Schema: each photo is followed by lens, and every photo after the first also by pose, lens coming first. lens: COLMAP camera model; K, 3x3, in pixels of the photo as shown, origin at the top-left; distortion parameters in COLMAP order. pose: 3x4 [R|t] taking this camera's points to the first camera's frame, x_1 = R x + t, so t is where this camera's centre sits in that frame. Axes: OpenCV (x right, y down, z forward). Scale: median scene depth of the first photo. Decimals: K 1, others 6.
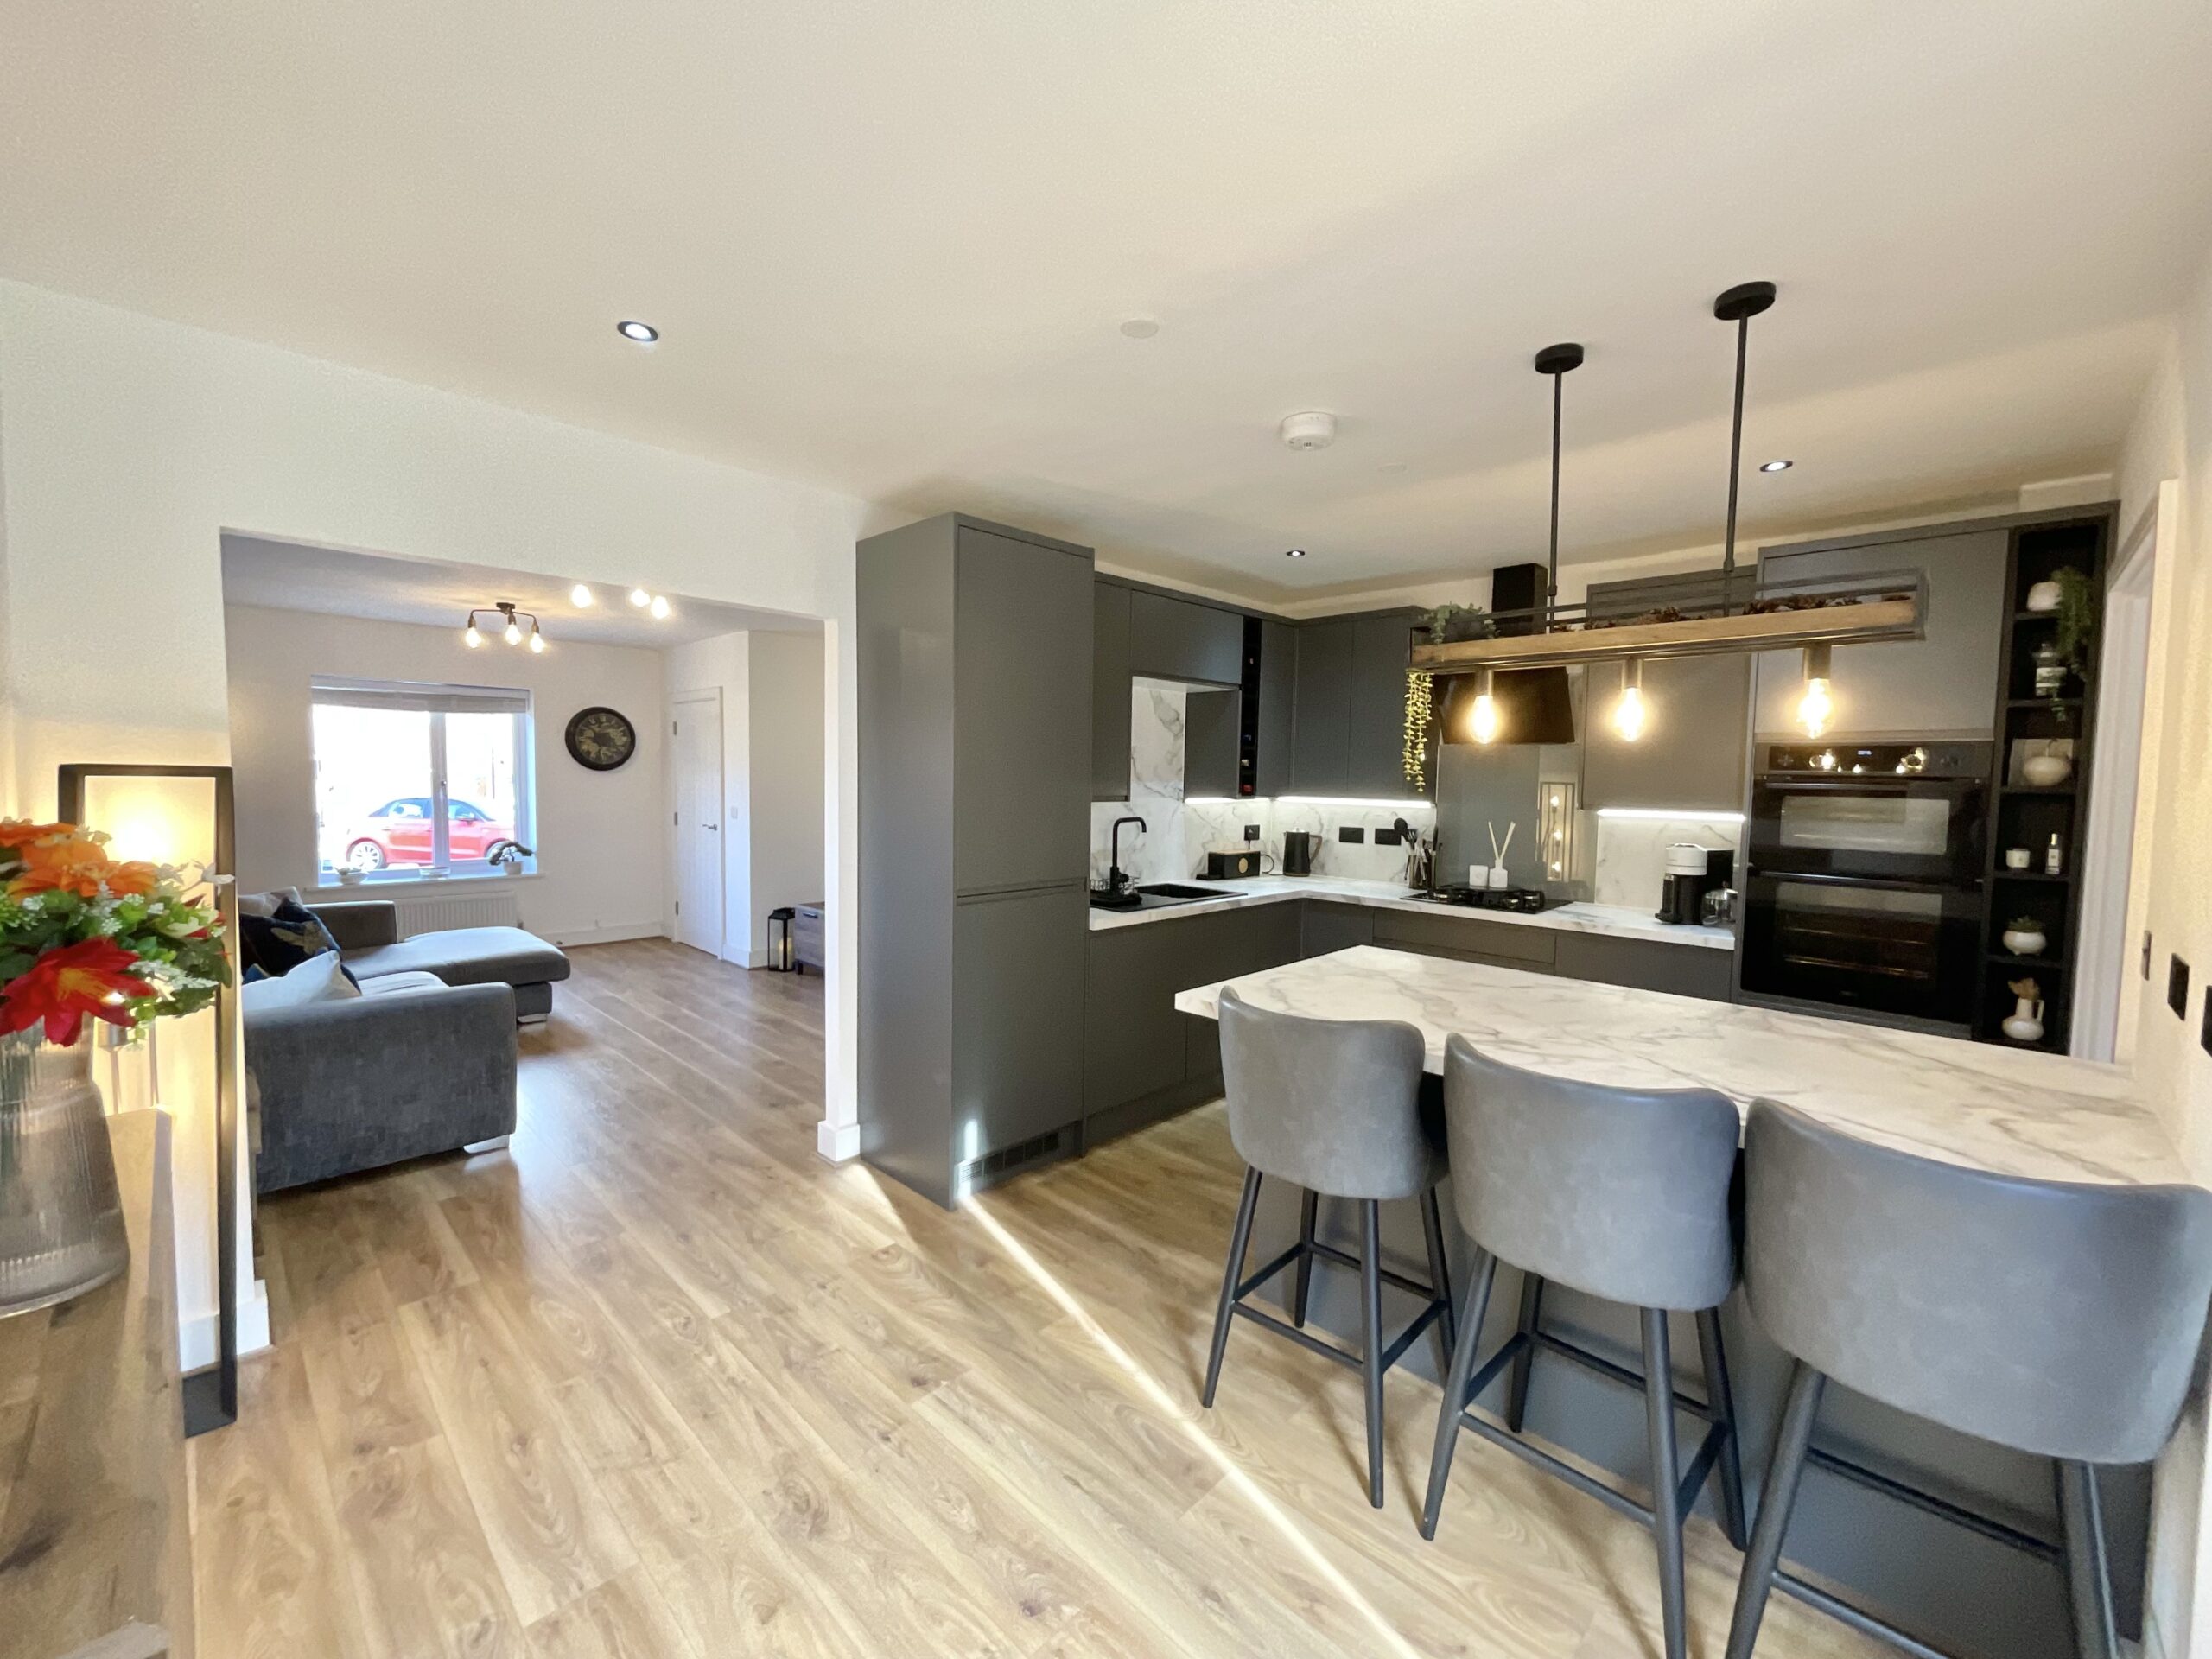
lens RADIAL K [[897.5, 0, 1108.6], [0, 897.5, 834.0], [0, 0, 1]] dist [0.008832, 0.000212]
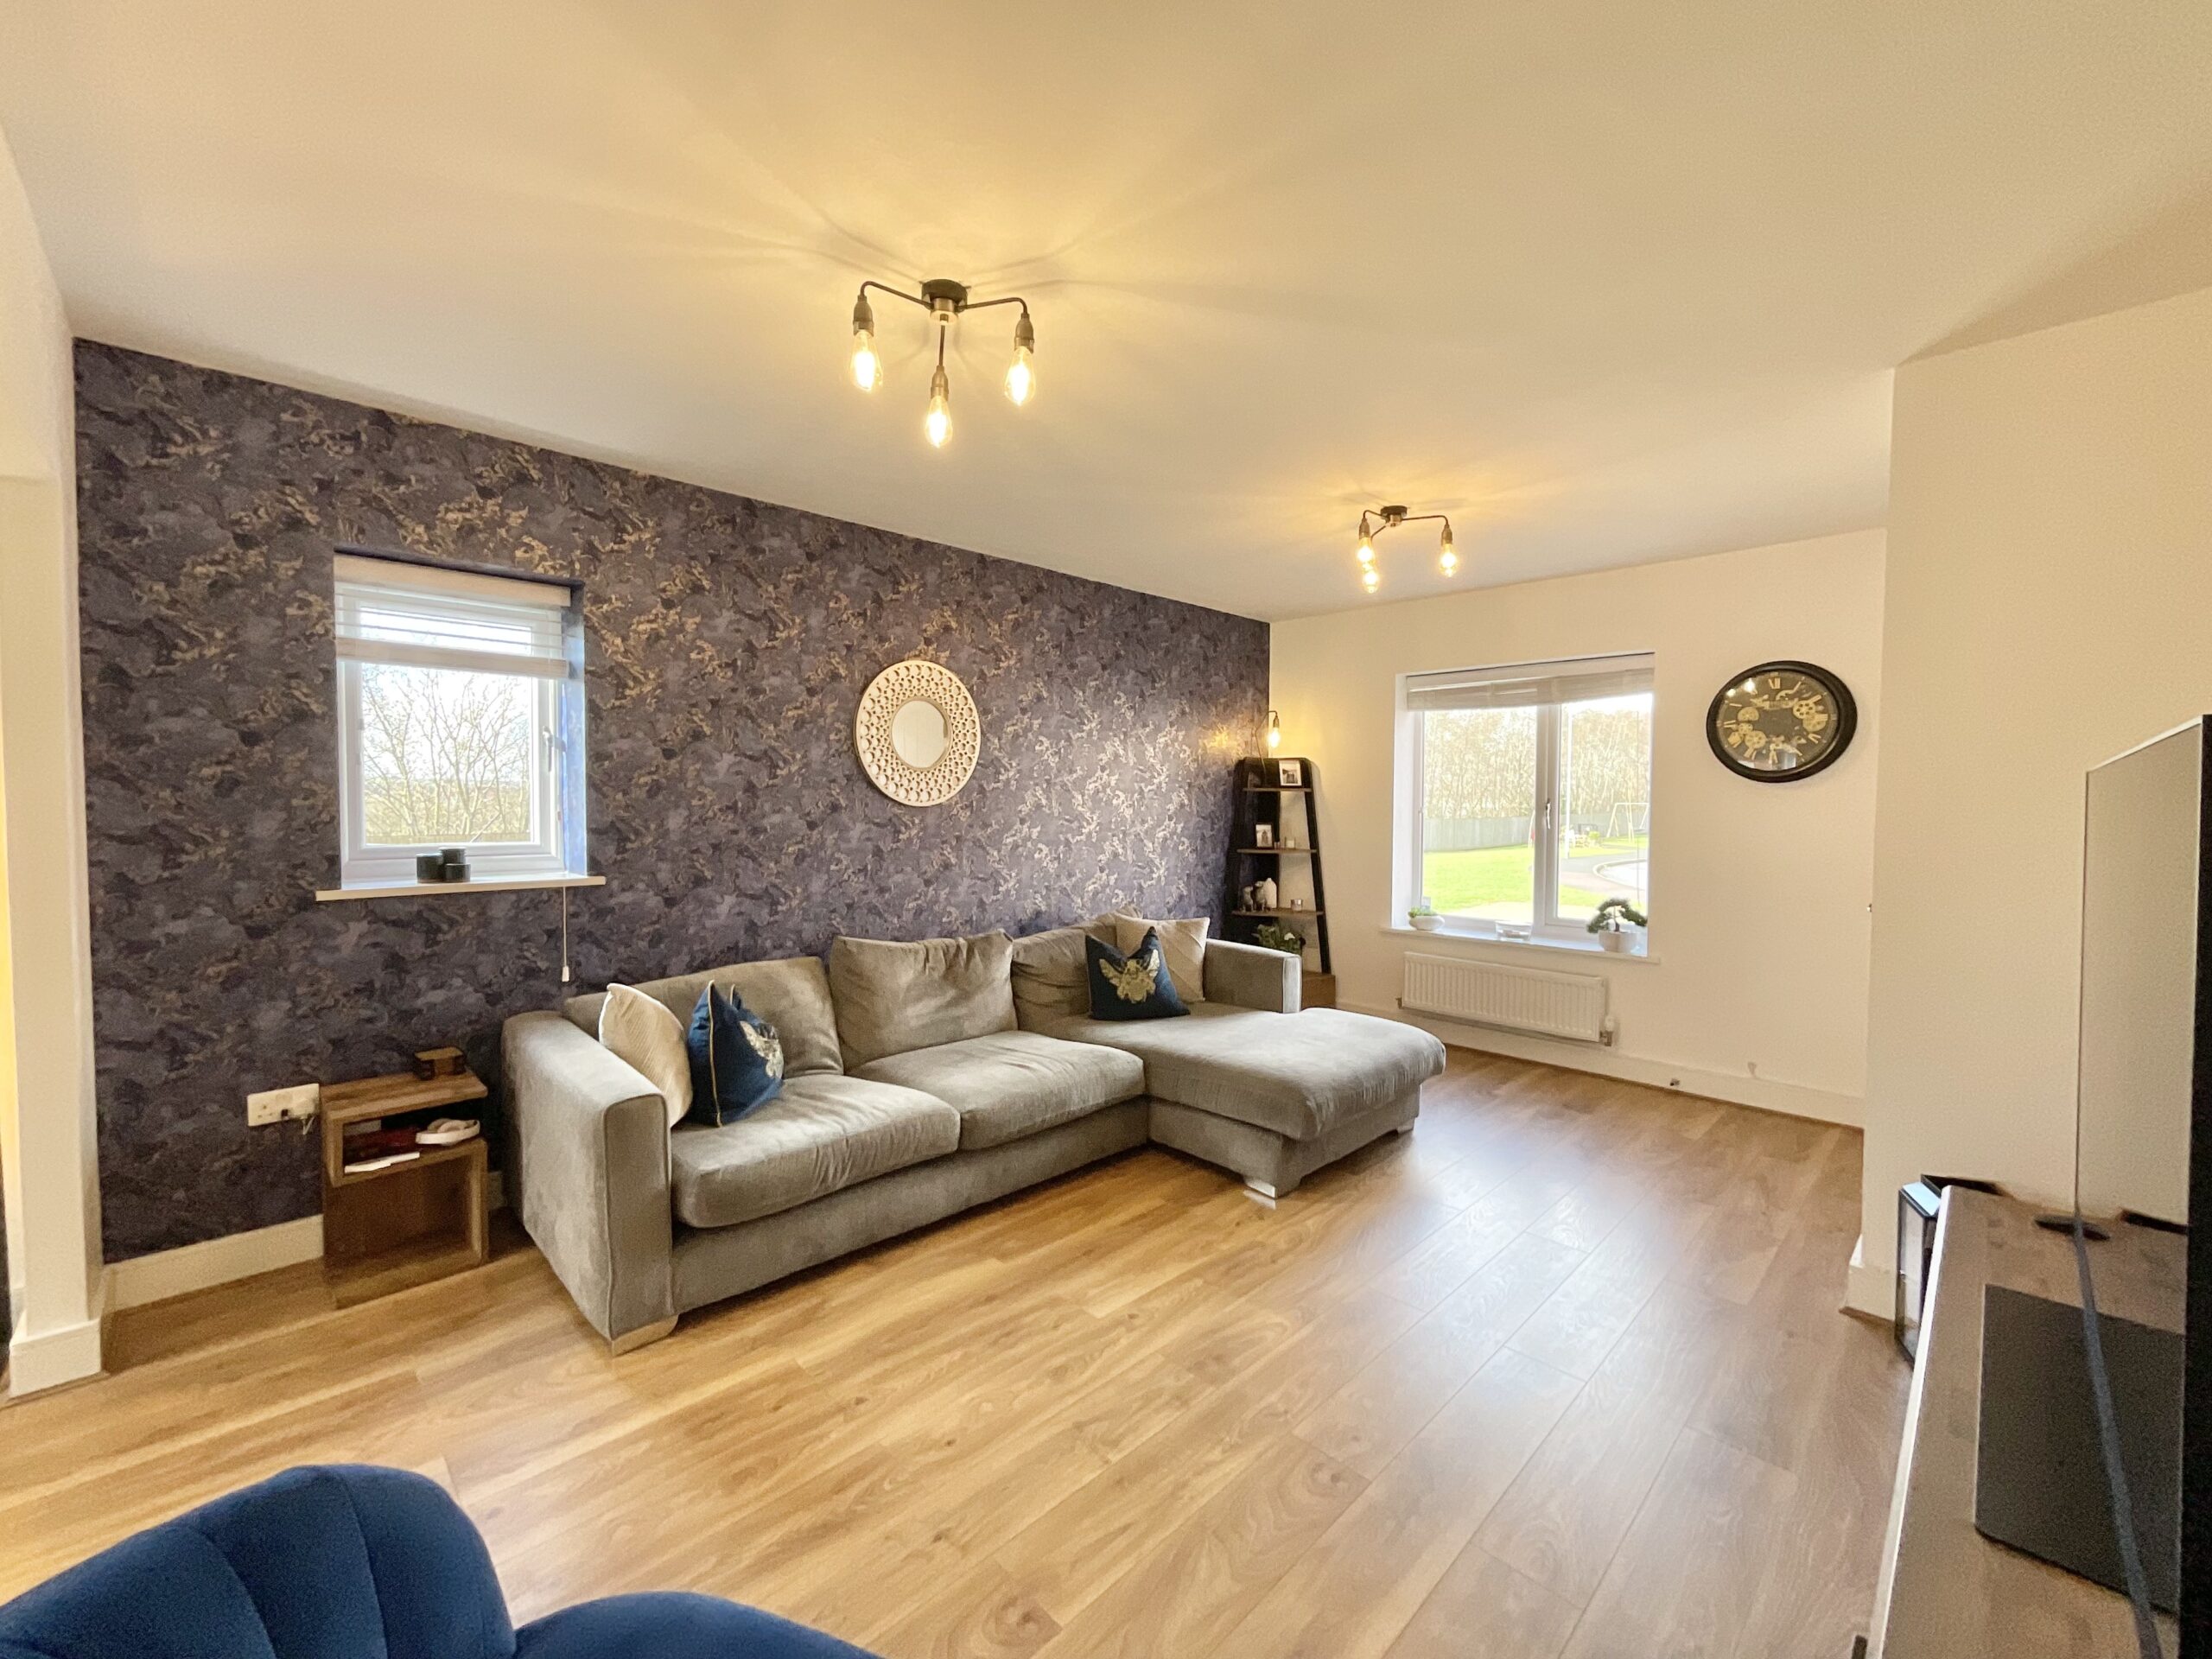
lens RADIAL K [[910.3, 0, 1118.2], [0, 910.3, 822.0], [0, 0, 1]] dist [-0.049538, 0.029901]
pose [[-0.034959, 0.020756, -0.999173, -0.070443], [-0.075861, 0.996845, 0.023361, -0.068962], [0.996505, 0.076615, -0.033274, 1.423539]]
